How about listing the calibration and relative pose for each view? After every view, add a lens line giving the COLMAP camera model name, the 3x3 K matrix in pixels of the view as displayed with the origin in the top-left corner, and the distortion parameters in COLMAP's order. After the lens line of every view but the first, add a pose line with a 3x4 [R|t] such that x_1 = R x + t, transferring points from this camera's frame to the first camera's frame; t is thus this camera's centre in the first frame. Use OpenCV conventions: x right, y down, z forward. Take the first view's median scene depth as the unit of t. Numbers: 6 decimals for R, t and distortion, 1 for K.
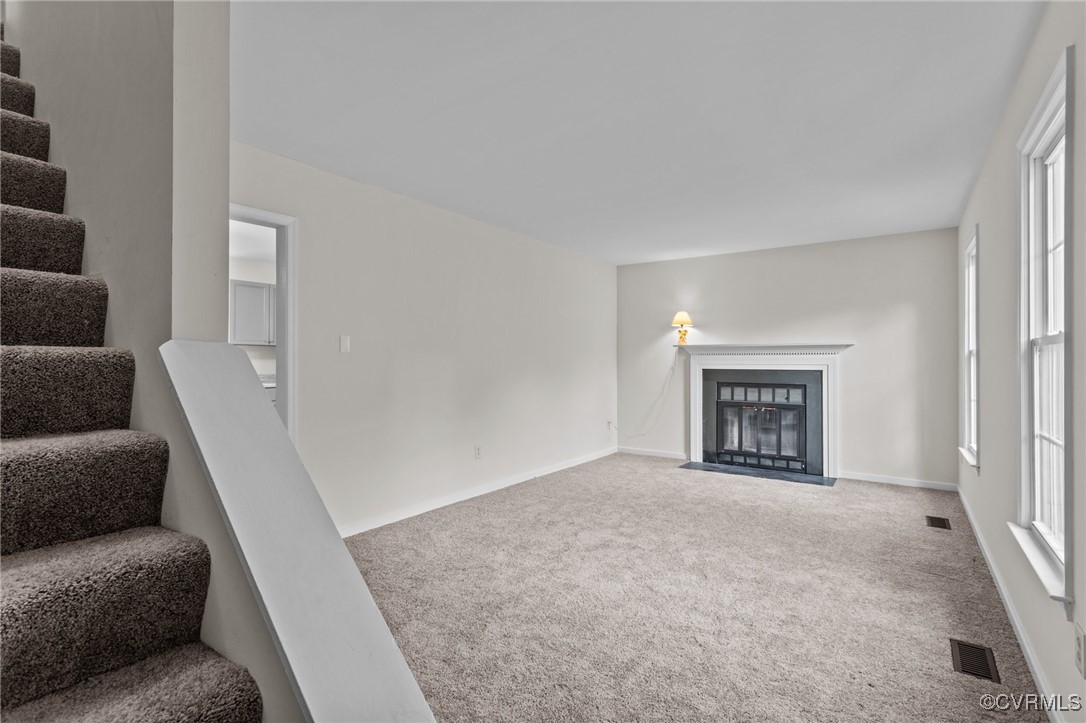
lens RADIAL K [[516.1, 0, 543.0], [0, 516.1, 359.3], [0, 0, 1]] dist [-0.005286, -0.000182]
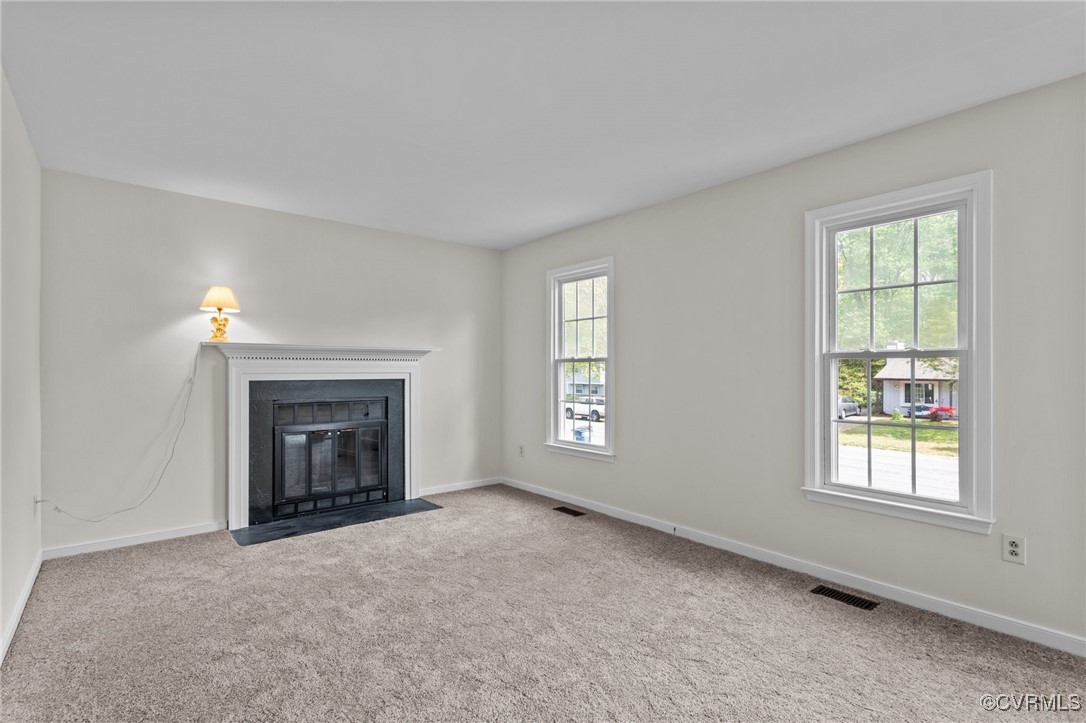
lens RADIAL K [[516.1, 0, 542.0], [0, 516.1, 369.9], [0, 0, 1]] dist [-0.005286, -0.000182]
pose [[0.262881, -0.003785, 0.964821, -0.220987], [-0.003383, 0.999983, 0.004845, 0.000607], [-0.964822, -0.004537, 0.262863, 0.499074]]
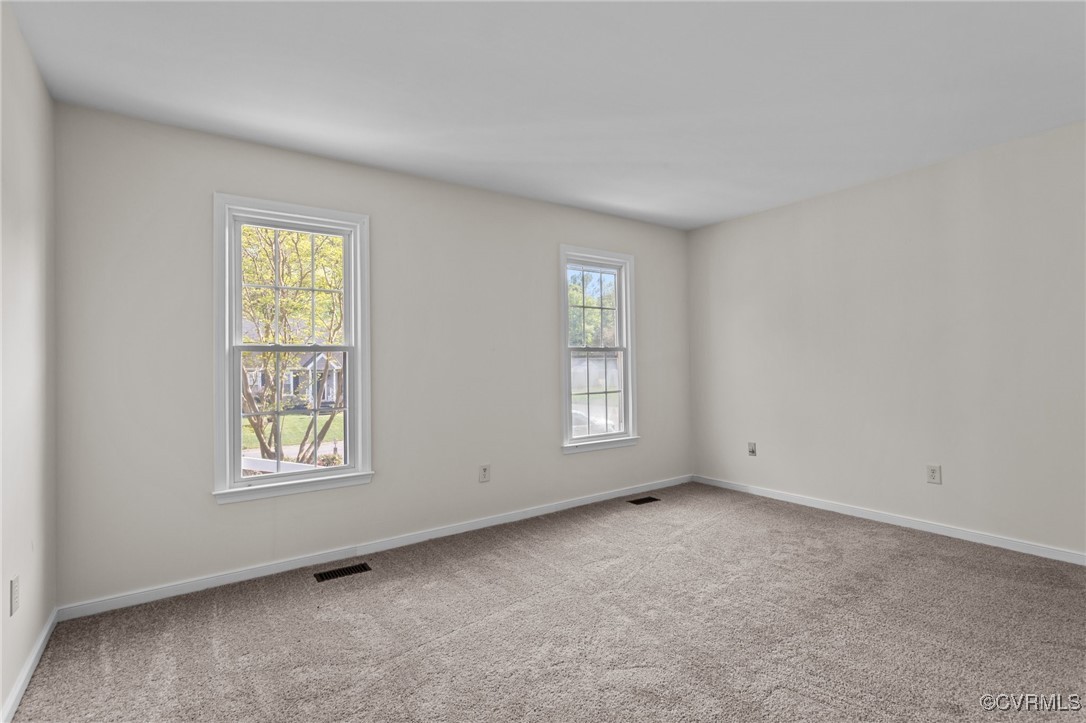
lens RADIAL K [[478.2, 0, 541.6], [0, 478.2, 352.3], [0, 0, 1]] dist [-0.001361, -0.000275]
pose [[-0.922027, 0.008650, 0.387029, -0.099768], [0.000325, 0.999767, -0.021568, 0.001929], [-0.387125, -0.019760, -0.921815, 0.669174]]
